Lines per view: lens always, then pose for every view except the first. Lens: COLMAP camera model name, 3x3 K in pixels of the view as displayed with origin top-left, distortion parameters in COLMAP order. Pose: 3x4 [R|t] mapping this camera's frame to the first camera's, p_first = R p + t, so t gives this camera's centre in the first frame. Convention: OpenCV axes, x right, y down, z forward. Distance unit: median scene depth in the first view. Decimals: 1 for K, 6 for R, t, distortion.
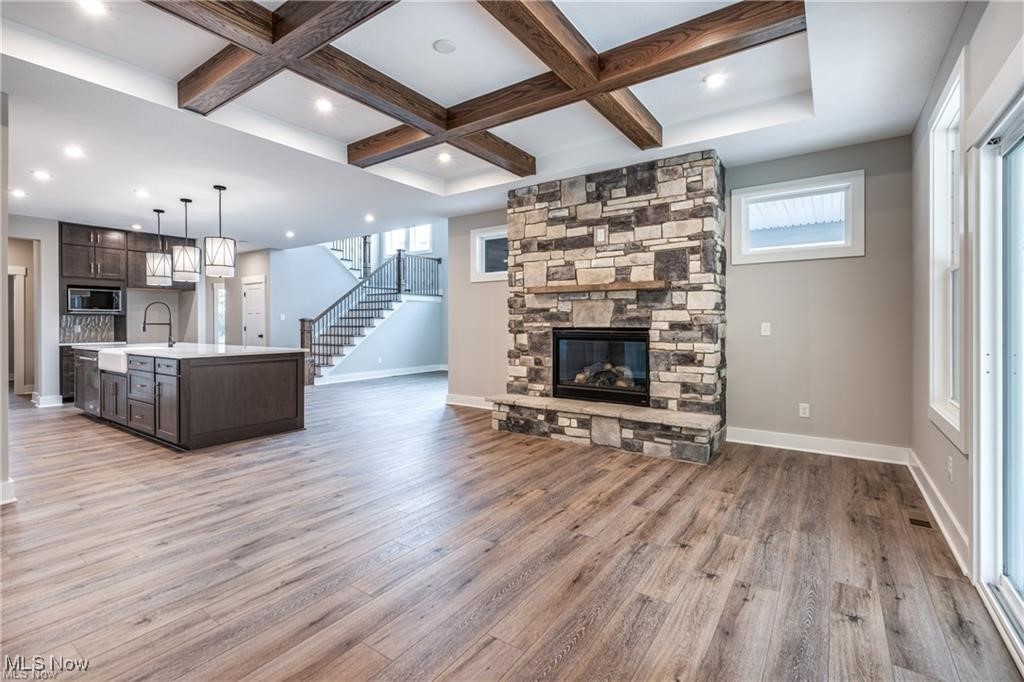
lens RADIAL K [[461.7, 0, 510.0], [0, 461.7, 323.5], [0, 0, 1]] dist [0.007091, -0.003208]
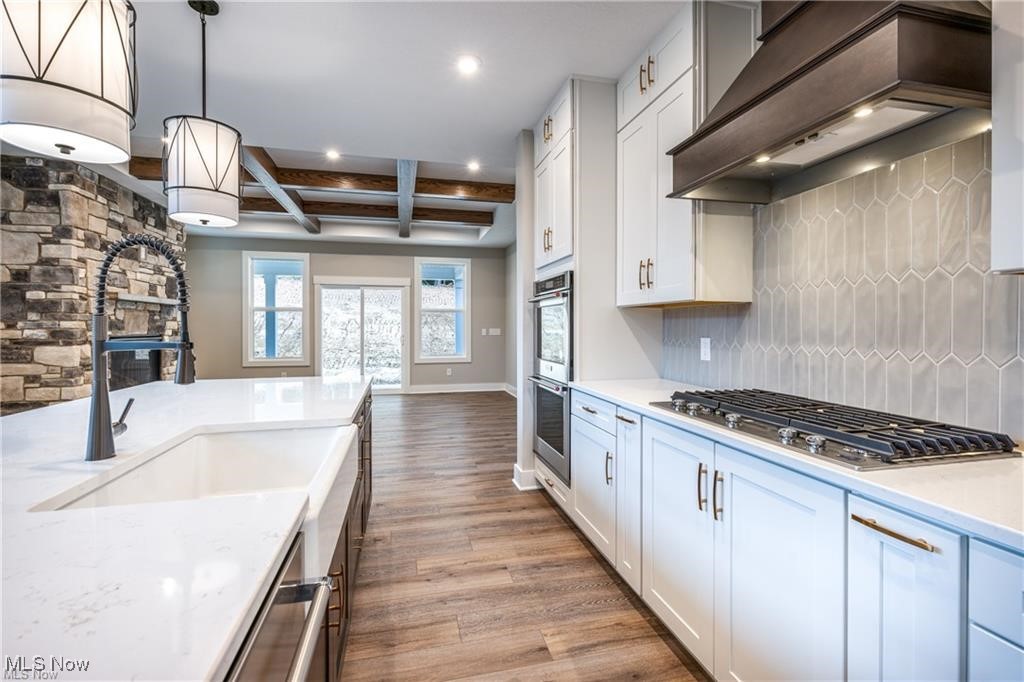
lens RADIAL K [[461.7, 0, 512.7], [0, 461.7, 328.9], [0, 0, 1]] dist [0.007091, -0.003208]
pose [[-0.750462, -0.001467, 0.660912, -1.147092], [0.002280, 0.999986, 0.004809, -0.008823], [-0.660909, 0.005116, -0.750448, 1.172429]]
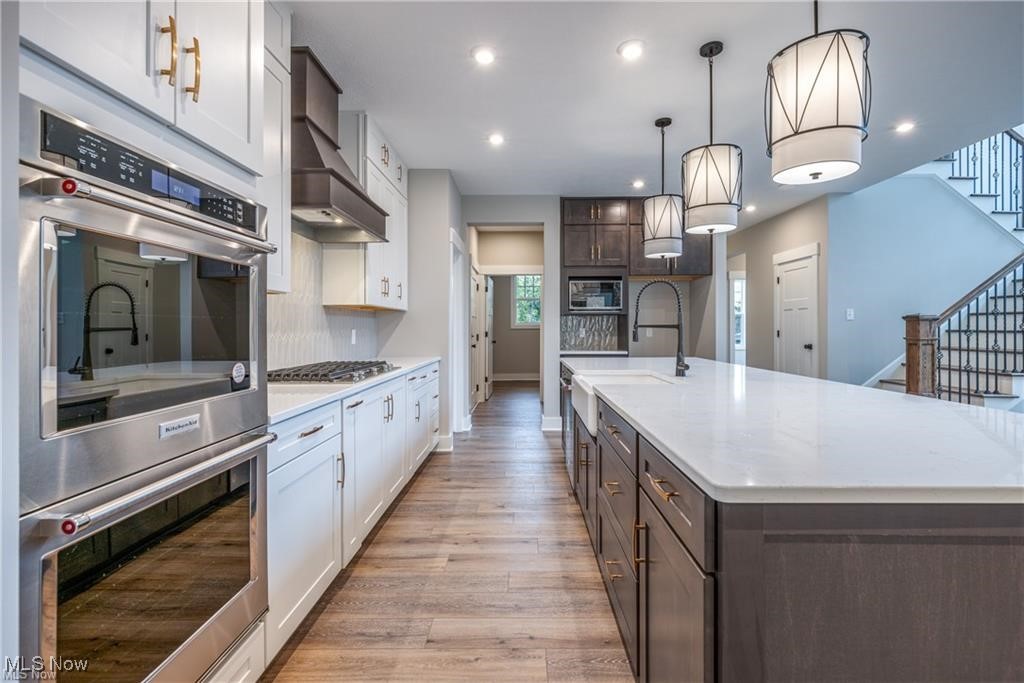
lens RADIAL K [[461.7, 0, 523.5], [0, 461.7, 326.3], [0, 0, 1]] dist [0.007091, -0.003208]
pose [[0.572991, -0.001272, -0.819561, -0.497311], [0.002493, 0.999997, 0.000191, 0.000067], [0.819558, -0.002152, 0.572992, 0.679360]]
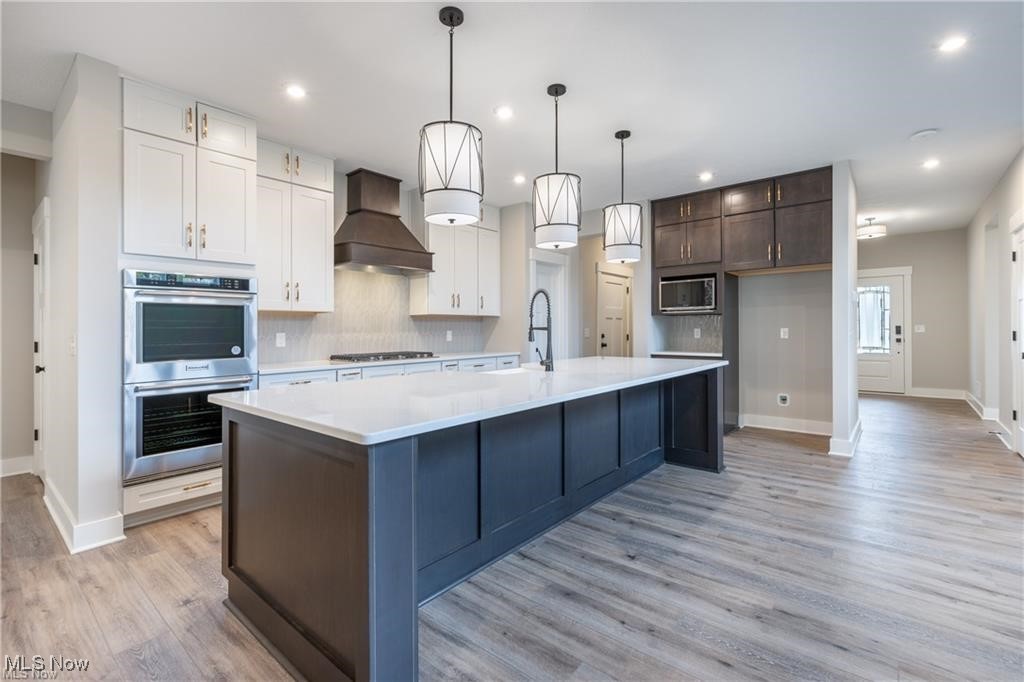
lens RADIAL K [[461.7, 0, 508.5], [0, 461.7, 328.6], [0, 0, 1]] dist [0.007091, -0.003208]
pose [[-0.090547, 0.002645, -0.995889, -0.199236], [0.009083, 0.999957, 0.001830, -0.001412], [0.995851, -0.008880, -0.090567, 1.134667]]
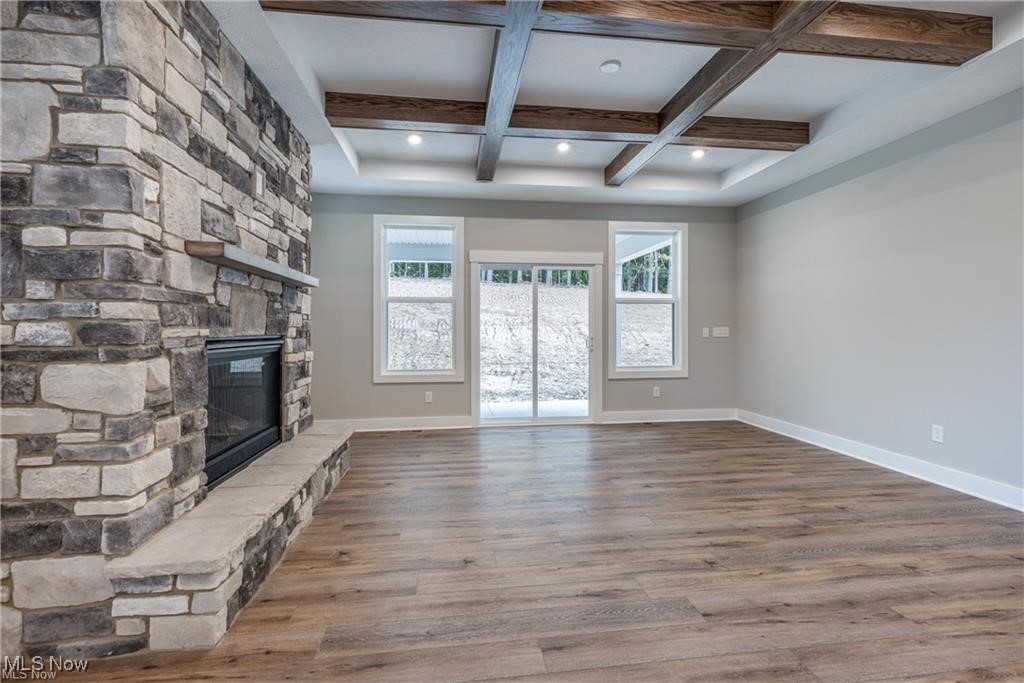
lens RADIAL K [[461.7, 0, 513.2], [0, 461.7, 328.1], [0, 0, 1]] dist [0.007091, -0.003208]
pose [[-0.681234, 0.004787, 0.732050, -0.442381], [0.004737, 0.999987, -0.002131, 0.000844], [-0.732051, 0.002016, -0.681247, 1.095122]]
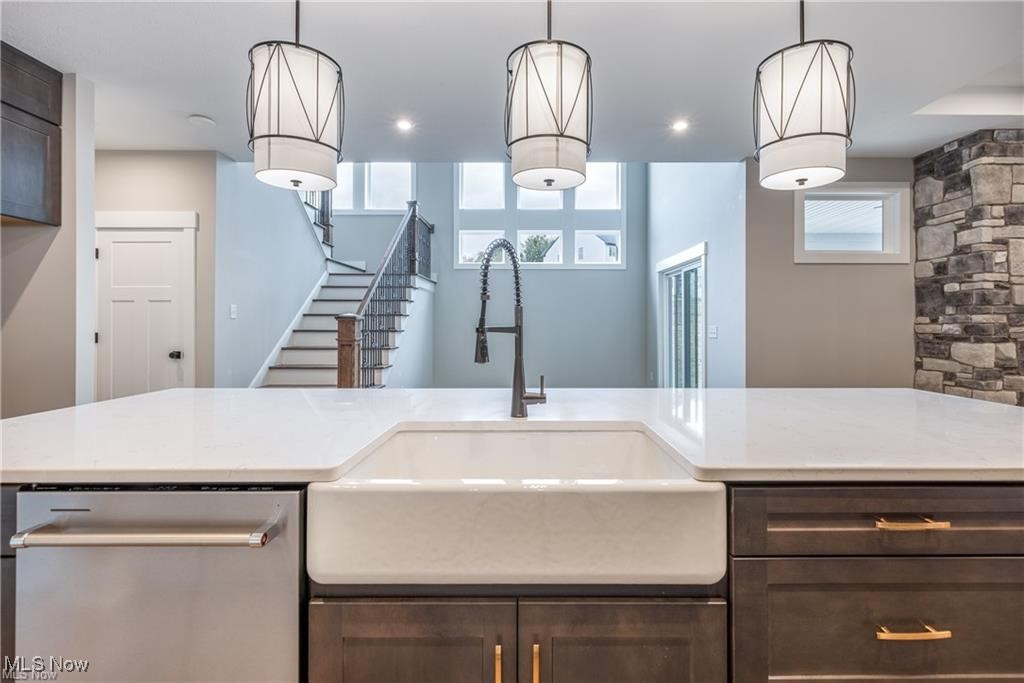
lens RADIAL K [[479.3, 0, 526.7], [0, 479.3, 321.9], [0, 0, 1]] dist [0.005809, -0.000696]
pose [[0.818111, 0.005499, 0.575033, -1.011618], [-0.003095, 0.999982, -0.005160, -0.003148], [-0.575051, 0.002442, 0.818114, 0.866342]]
